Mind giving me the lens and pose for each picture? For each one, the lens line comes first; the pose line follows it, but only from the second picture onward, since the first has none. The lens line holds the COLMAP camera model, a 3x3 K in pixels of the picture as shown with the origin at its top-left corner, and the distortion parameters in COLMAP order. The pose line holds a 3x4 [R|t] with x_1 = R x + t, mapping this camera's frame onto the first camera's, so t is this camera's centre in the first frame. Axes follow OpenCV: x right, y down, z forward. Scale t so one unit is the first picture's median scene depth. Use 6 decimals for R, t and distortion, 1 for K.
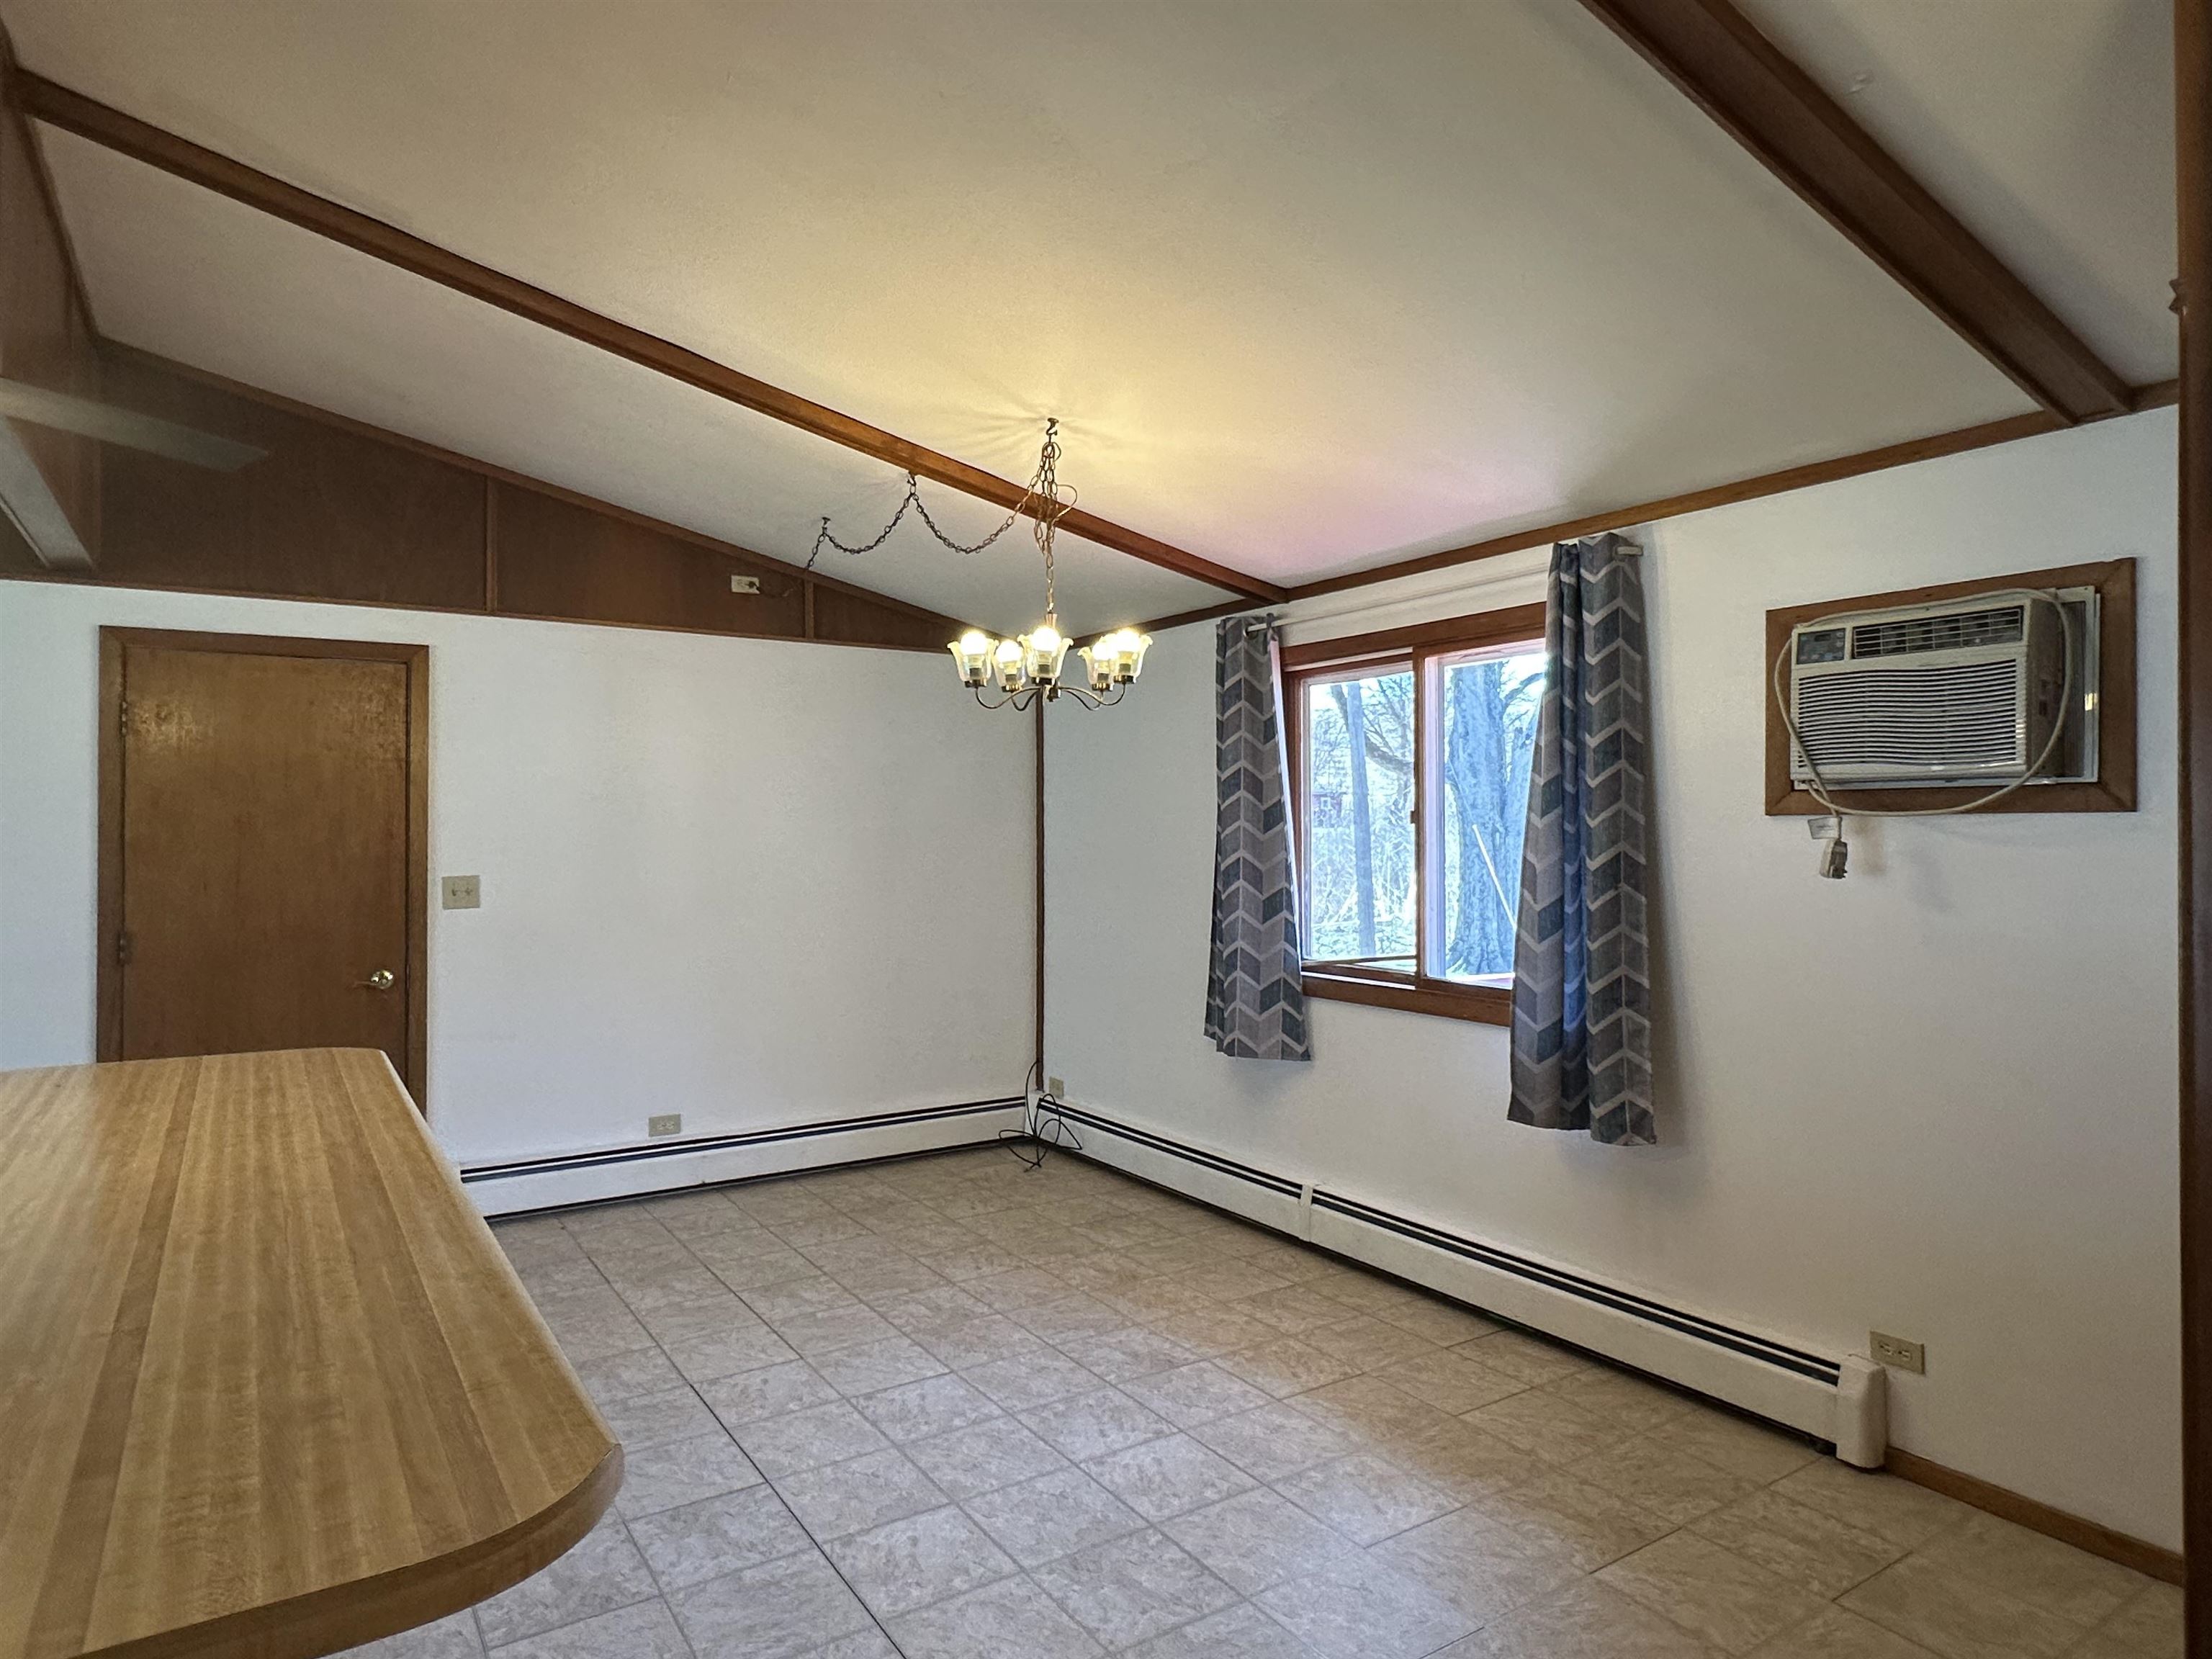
lens RADIAL K [[1297.4, 0, 1110.8], [0, 1297.4, 823.1], [0, 0, 1]] dist [-0.003019, 0.000511]
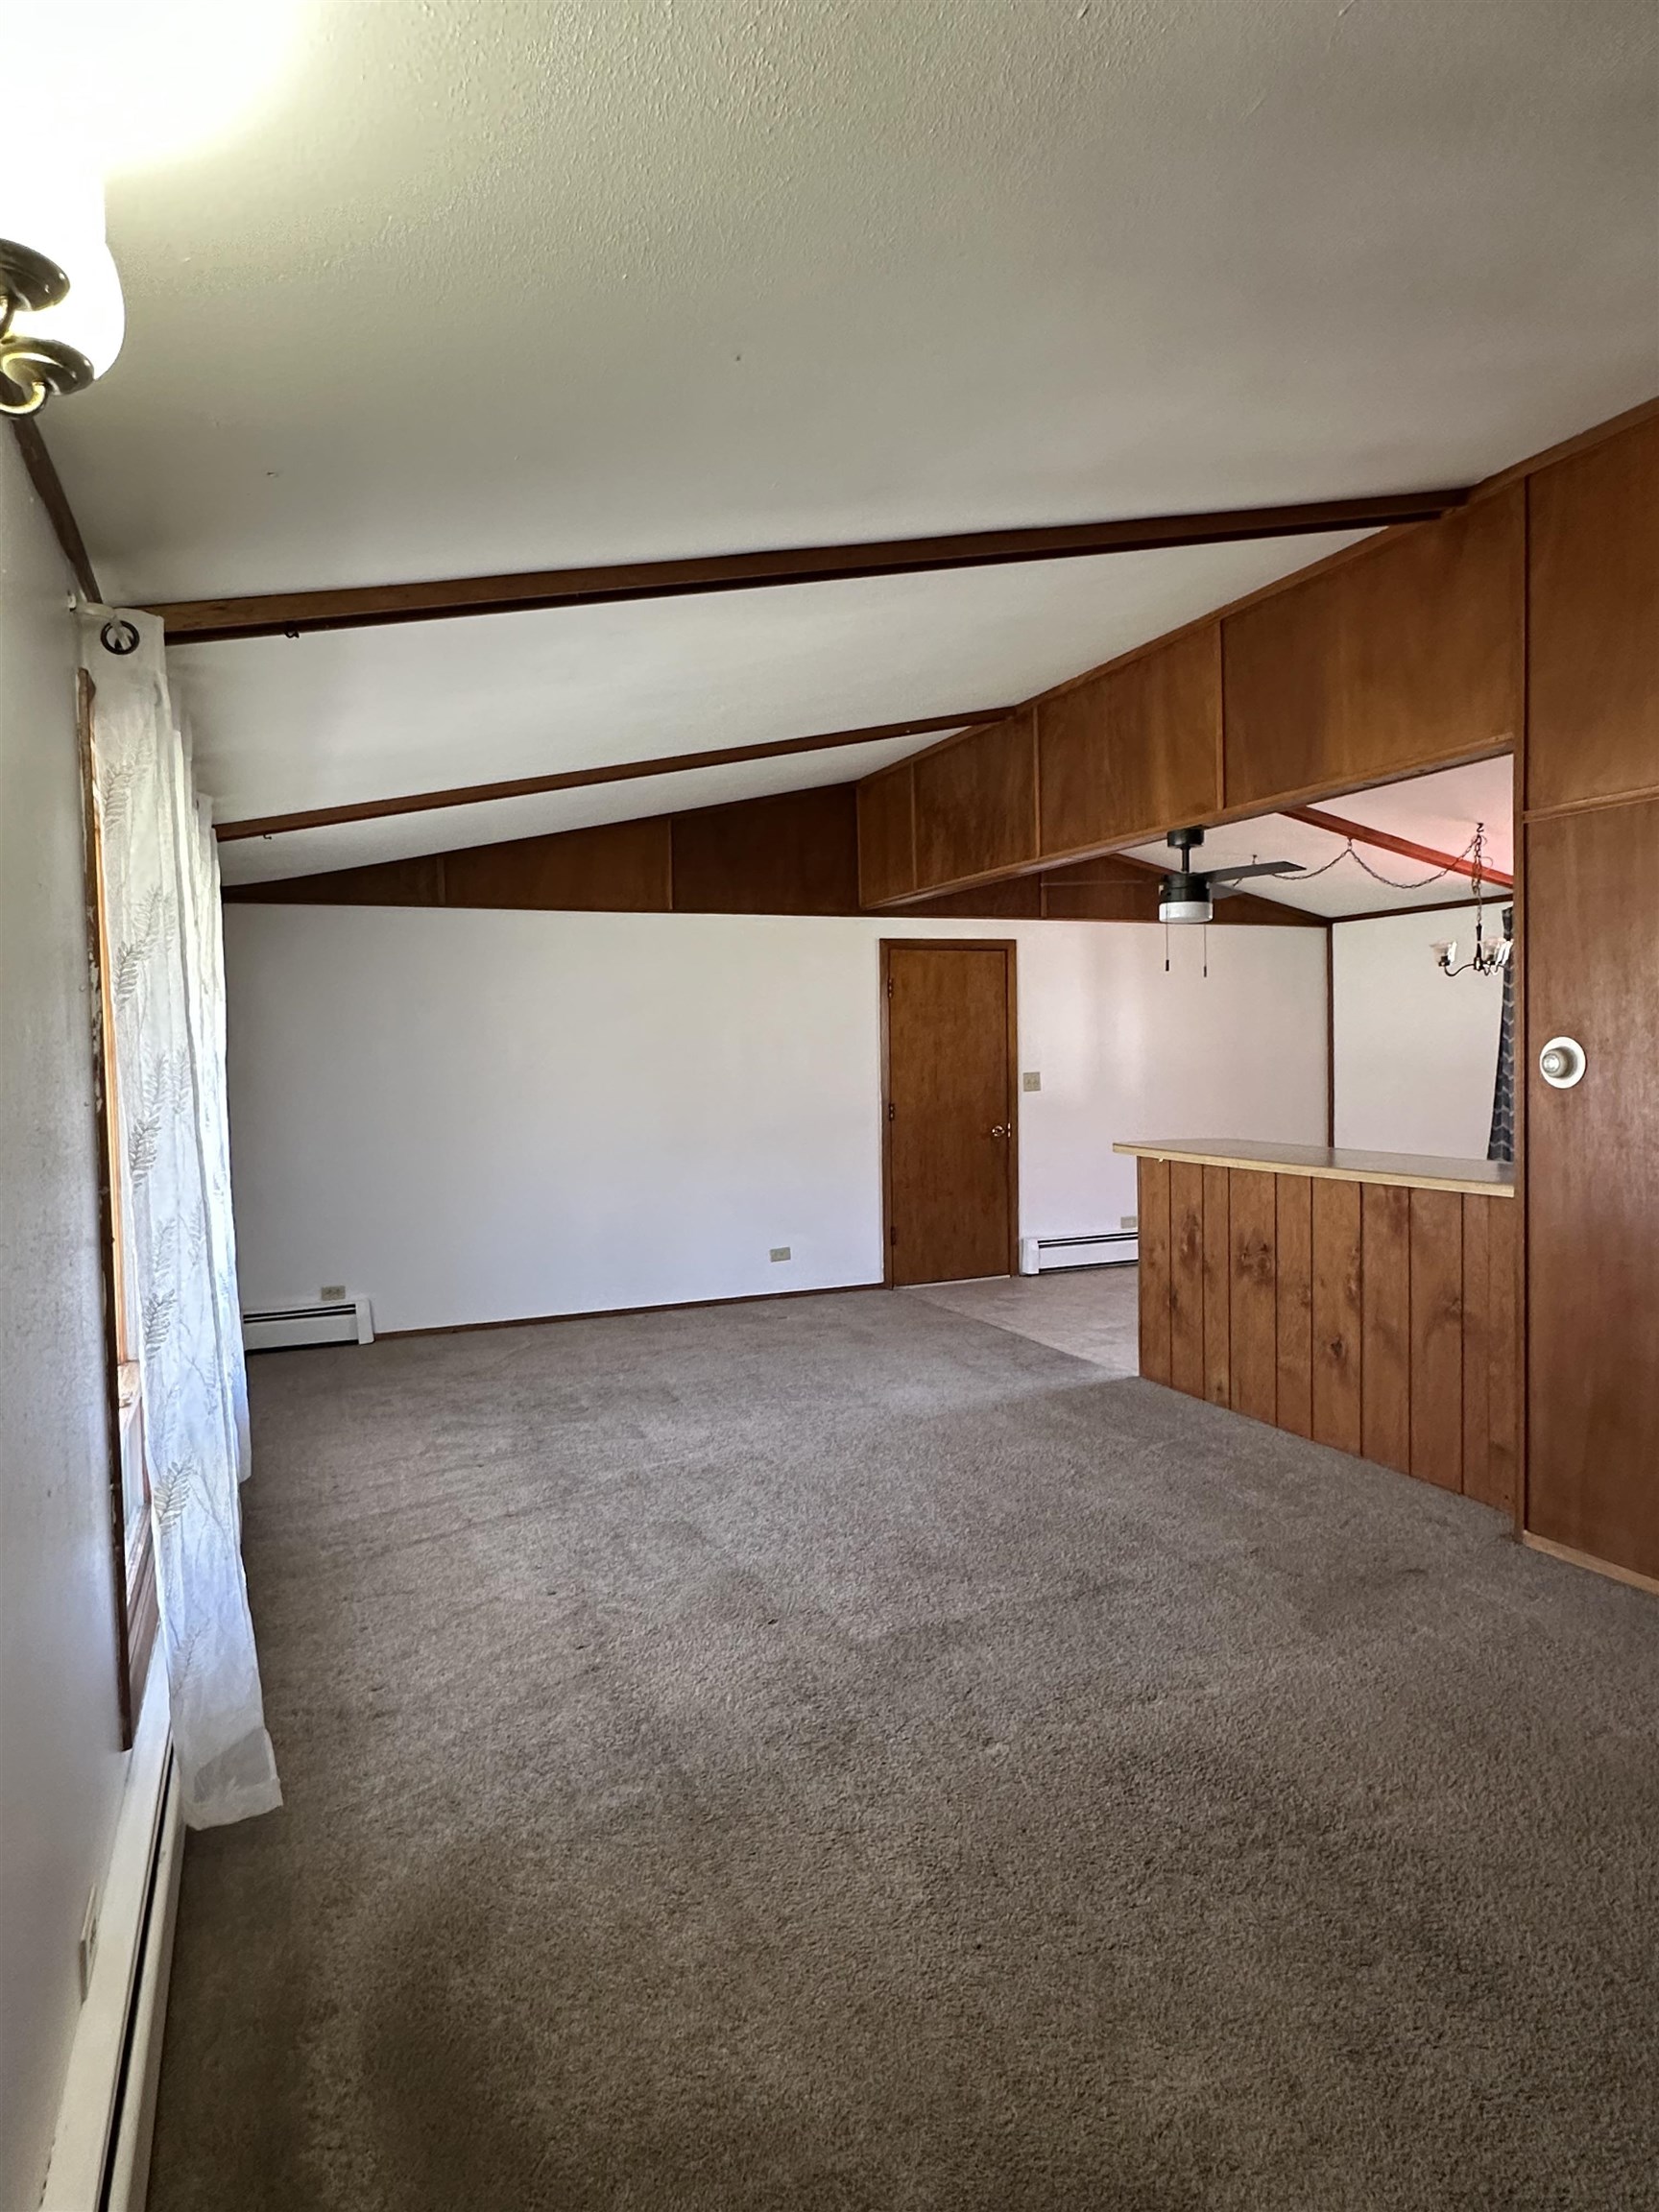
lens RADIAL K [[1291.6, 0, 825.2], [0, 1291.6, 1097.8], [0, 0, 1]] dist [-0.005075, 0.002064]
pose [[0.982994, -0.008768, -0.183426, -0.511974], [0.017781, 0.998711, 0.047549, -0.013543], [0.182773, -0.050002, 0.981883, -0.832528]]
